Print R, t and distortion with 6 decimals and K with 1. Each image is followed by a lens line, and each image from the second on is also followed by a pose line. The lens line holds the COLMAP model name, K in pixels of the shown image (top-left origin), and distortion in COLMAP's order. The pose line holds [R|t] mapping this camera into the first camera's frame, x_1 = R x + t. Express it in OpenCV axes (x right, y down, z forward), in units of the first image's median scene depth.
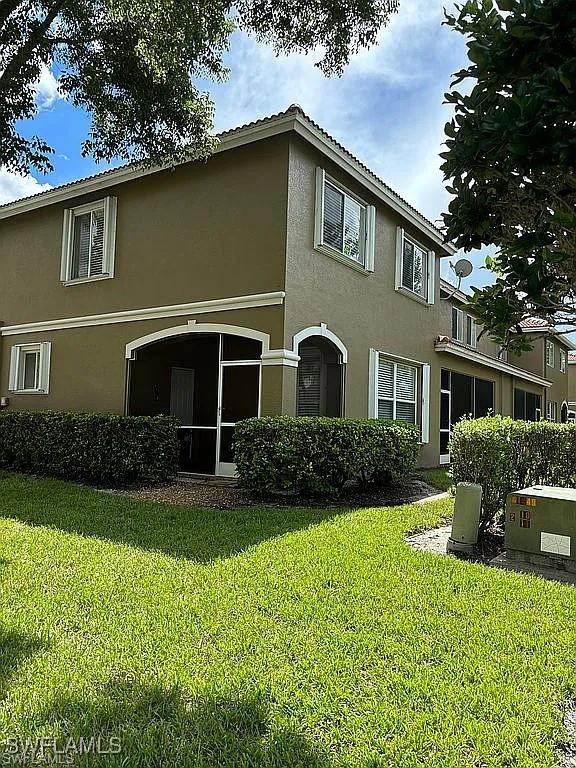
lens RADIAL K [[586.3, 0, 288.7], [0, 586.3, 383.8], [0, 0, 1]] dist [0.033453, -0.009595]
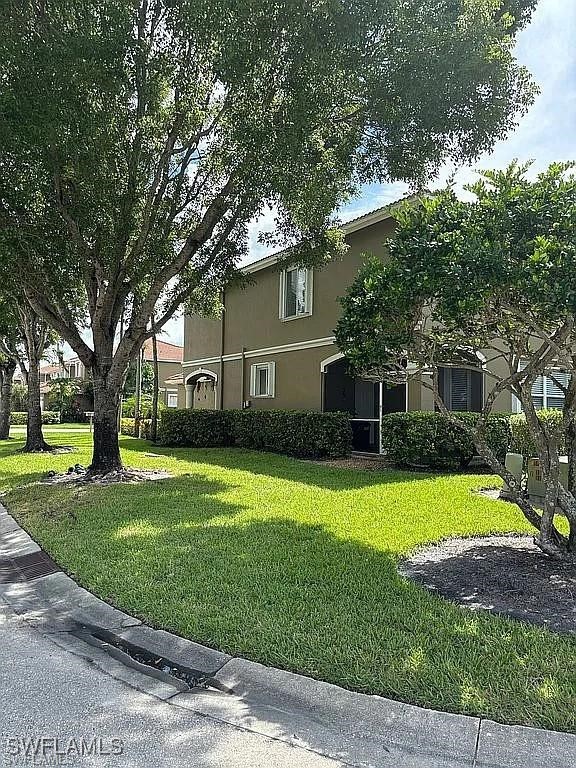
lens RADIAL K [[586.3, 0, 287.5], [0, 586.3, 384.7], [0, 0, 1]] dist [0.033453, -0.009595]
pose [[0.920317, -0.030794, -0.389959, 0.223339], [0.034226, 0.999412, 0.001856, -0.019565], [0.389673, -0.015055, 0.920830, -0.376740]]
